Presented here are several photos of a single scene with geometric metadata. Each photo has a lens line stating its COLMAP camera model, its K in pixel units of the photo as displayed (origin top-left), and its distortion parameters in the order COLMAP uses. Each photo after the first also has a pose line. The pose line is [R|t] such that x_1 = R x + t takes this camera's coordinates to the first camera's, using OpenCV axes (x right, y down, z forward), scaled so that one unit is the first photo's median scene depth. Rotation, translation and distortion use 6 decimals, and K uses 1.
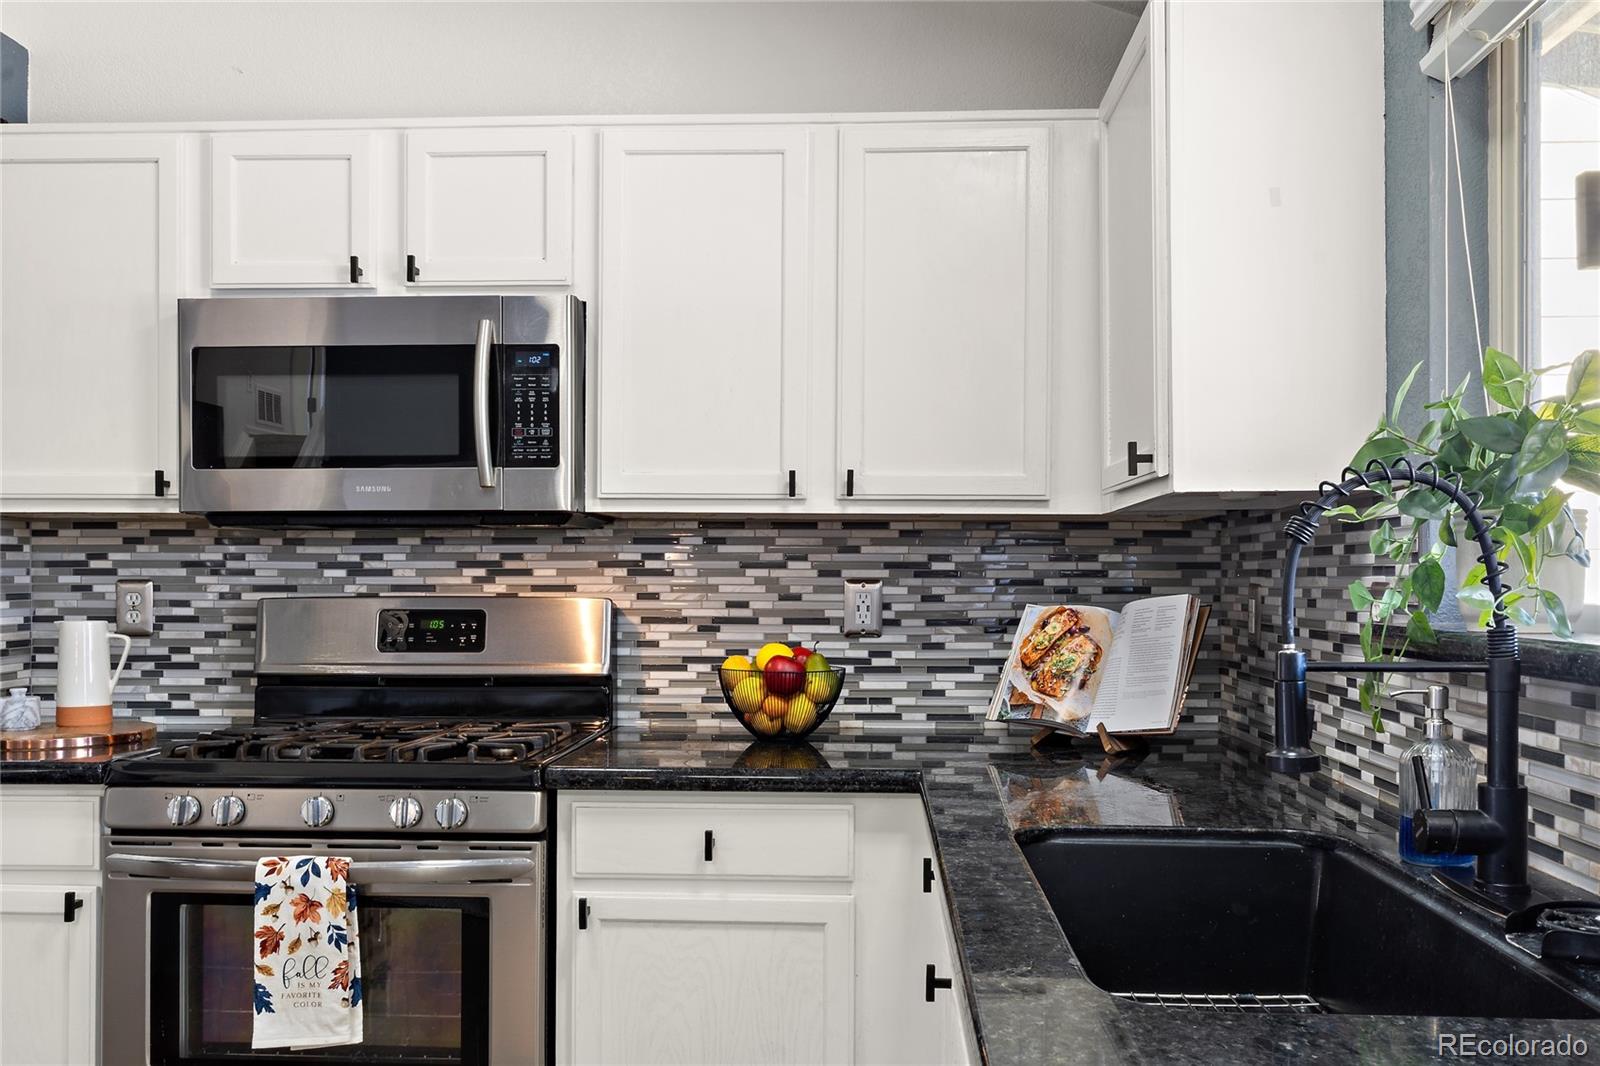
lens RADIAL K [[1391.4, 0, 804.1], [0, 1391.4, 574.7], [0, 0, 1]] dist [-0.001474, 0.004299]
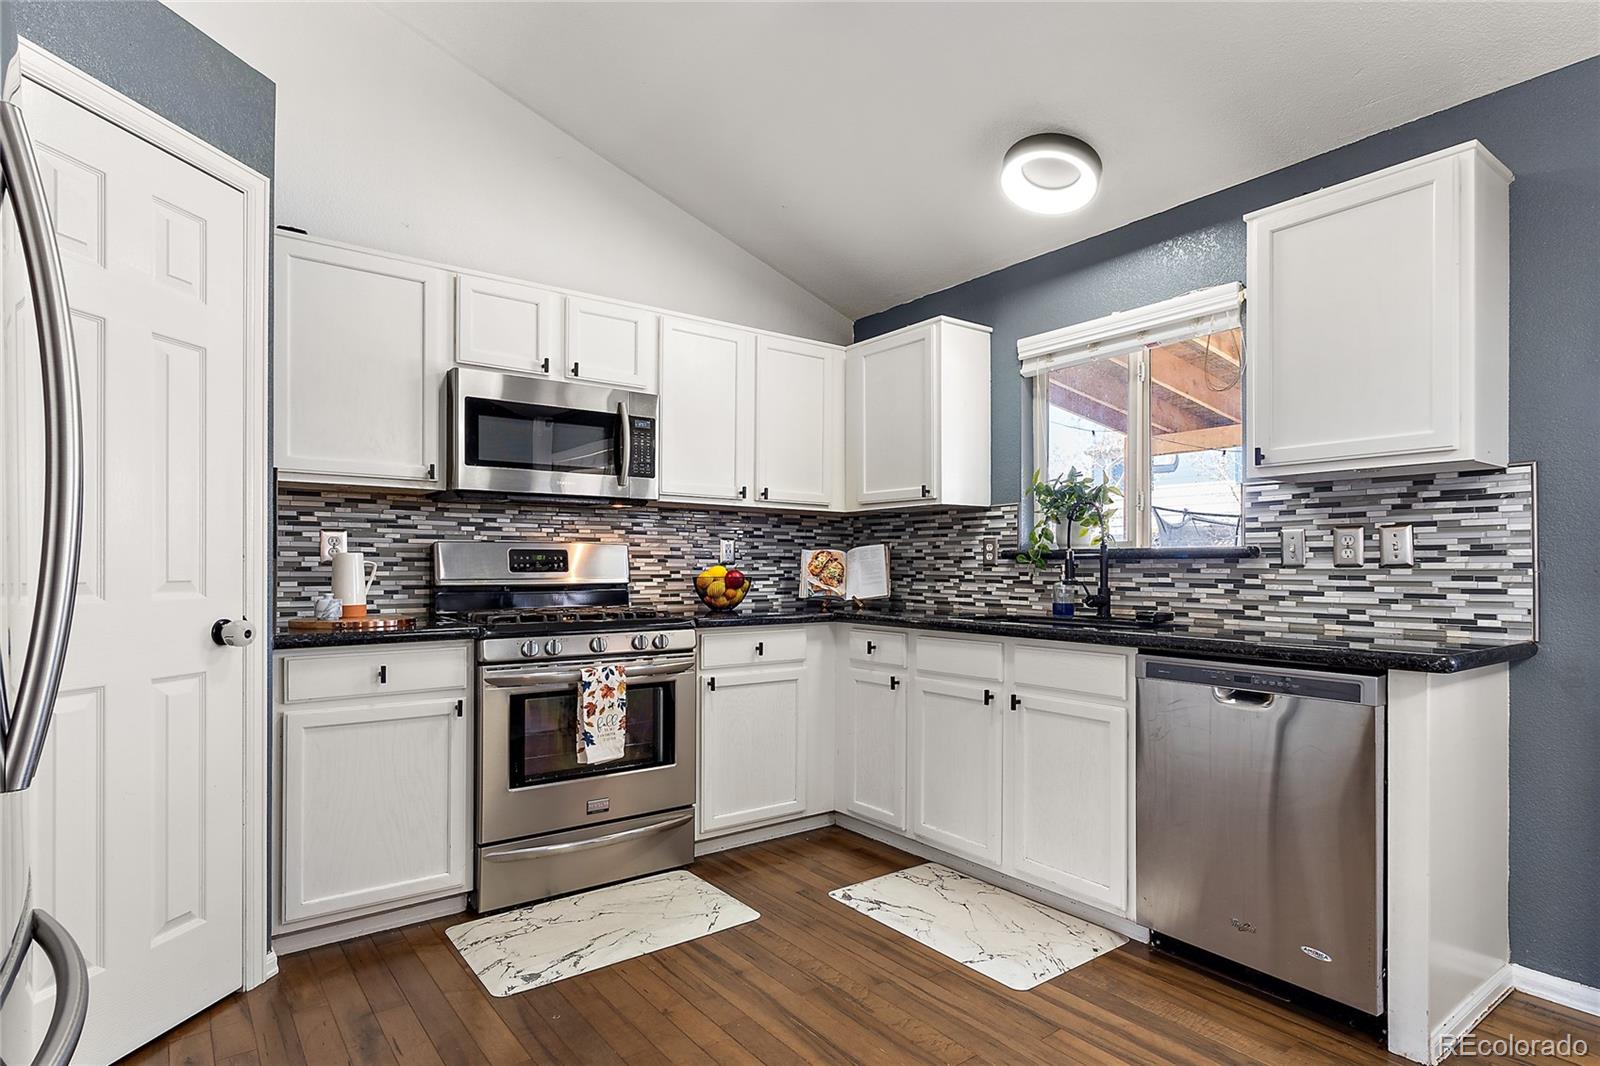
lens RADIAL K [[846.6, 0, 808.0], [0, 846.6, 568.2], [0, 0, 1]] dist [-0.000064, 0.003499]
pose [[0.764324, -0.001632, 0.644830, -0.784535], [-0.003658, 0.999970, 0.006867, 0.044867], [-0.644822, -0.007608, 0.764295, -0.100019]]
